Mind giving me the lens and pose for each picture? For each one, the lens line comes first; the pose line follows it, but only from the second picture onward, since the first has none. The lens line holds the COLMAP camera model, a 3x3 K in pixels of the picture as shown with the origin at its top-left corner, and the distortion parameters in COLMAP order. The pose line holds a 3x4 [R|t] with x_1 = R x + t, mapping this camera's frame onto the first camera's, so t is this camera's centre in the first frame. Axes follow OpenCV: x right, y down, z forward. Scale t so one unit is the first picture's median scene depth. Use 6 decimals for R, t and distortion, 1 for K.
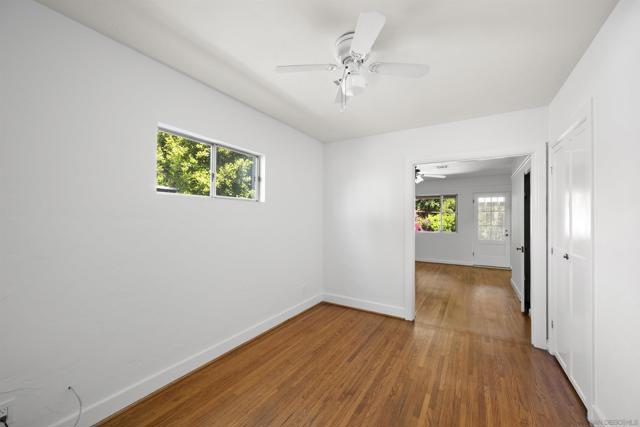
lens RADIAL K [[252.9, 0, 318.9], [0, 252.9, 215.5], [0, 0, 1]] dist [-0.001066, -0.000164]
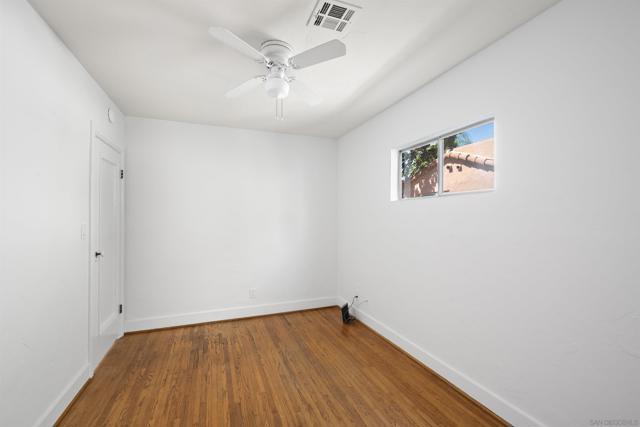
lens RADIAL K [[265.3, 0, 319.3], [0, 265.3, 216.2], [0, 0, 1]] dist [-0.004495, -0.000411]
pose [[-0.595323, -0.011890, -0.803398, 0.772444], [0.003814, 0.999837, -0.017623, 0.017331], [0.803477, -0.013556, -0.595181, 1.530217]]
